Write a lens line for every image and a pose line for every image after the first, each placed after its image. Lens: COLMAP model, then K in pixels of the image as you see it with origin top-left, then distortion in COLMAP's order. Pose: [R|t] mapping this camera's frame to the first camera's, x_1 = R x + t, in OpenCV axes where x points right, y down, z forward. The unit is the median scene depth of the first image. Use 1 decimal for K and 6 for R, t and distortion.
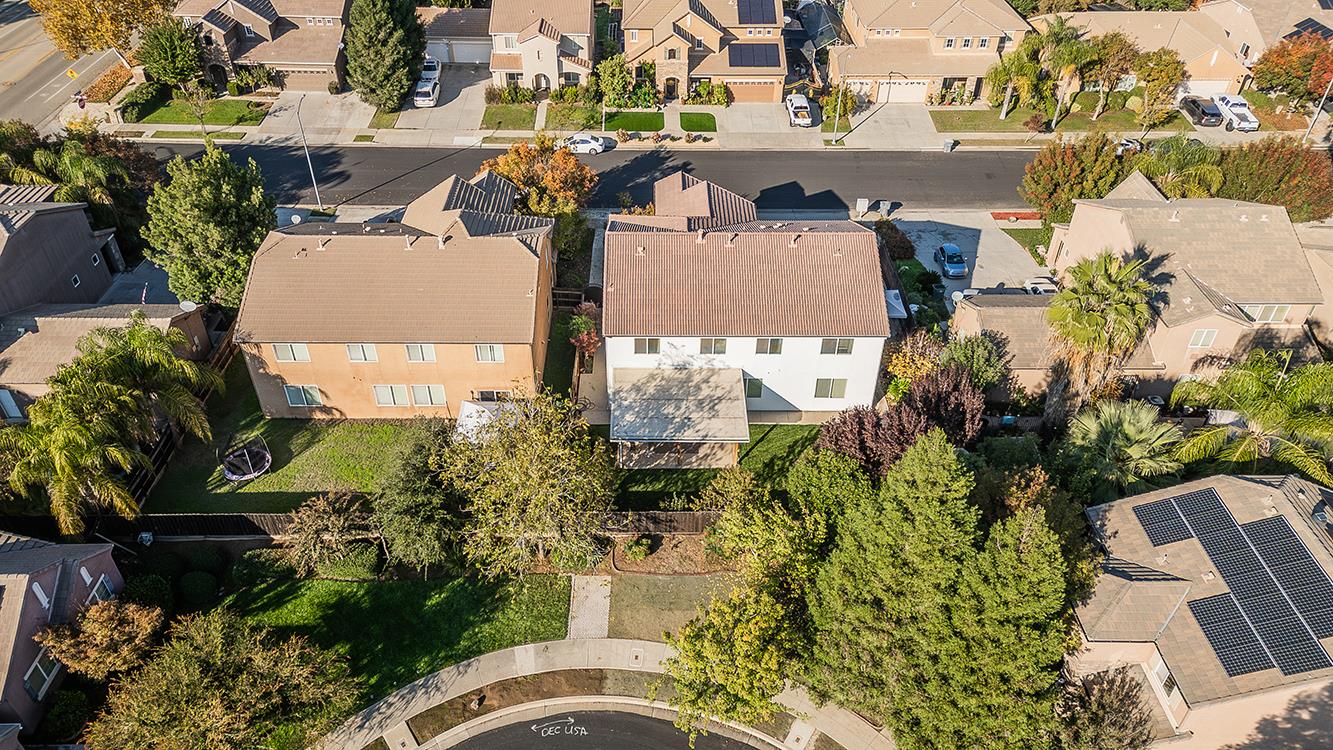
lens RADIAL K [[922.1, 0, 666.5], [0, 922.1, 375.0], [0, 0, 1]] dist [0.076996, -0.045652]
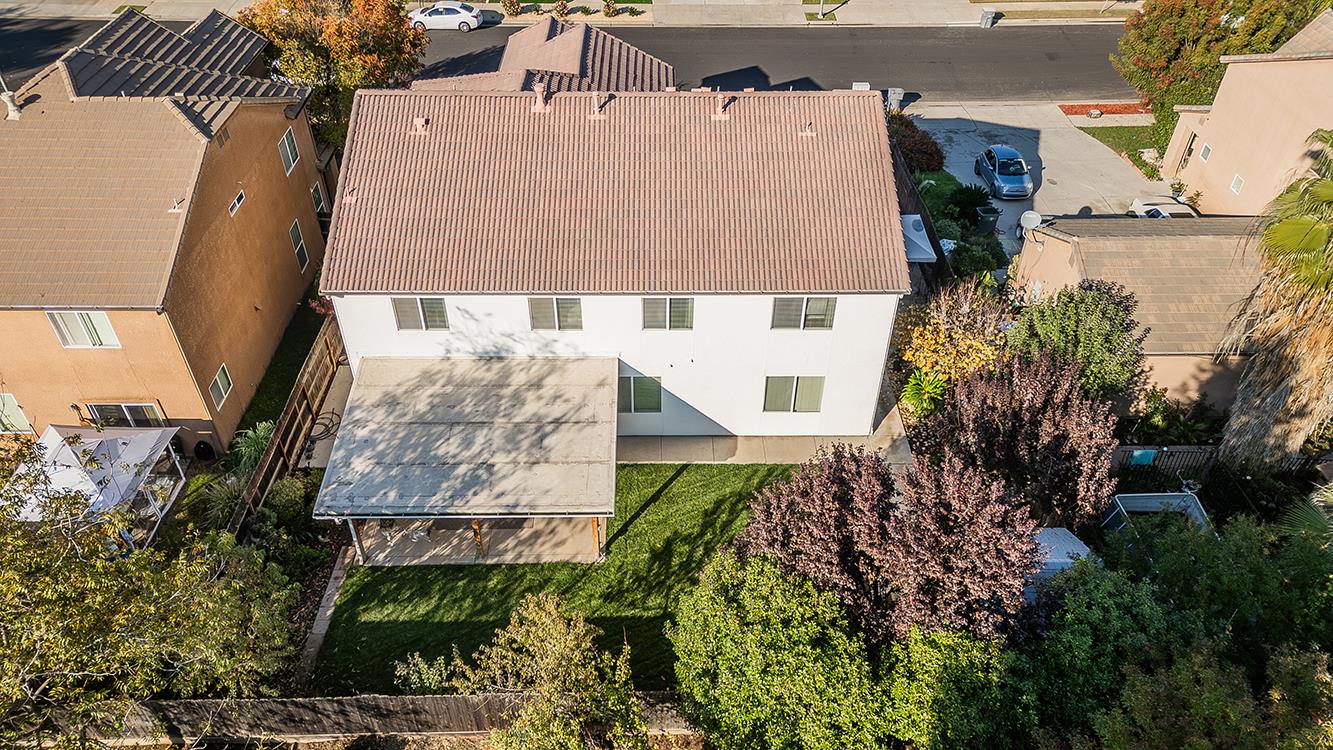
lens RADIAL K [[922.1, 0, 666.5], [0, 922.1, 375.0], [0, 0, 1]] dist [0.076996, -0.045652]
pose [[0.999981, -0.004680, -0.003928, 0.109001], [0.004808, 0.999436, 0.033240, -0.014045], [0.003770, -0.033258, 0.999440, 0.483777]]
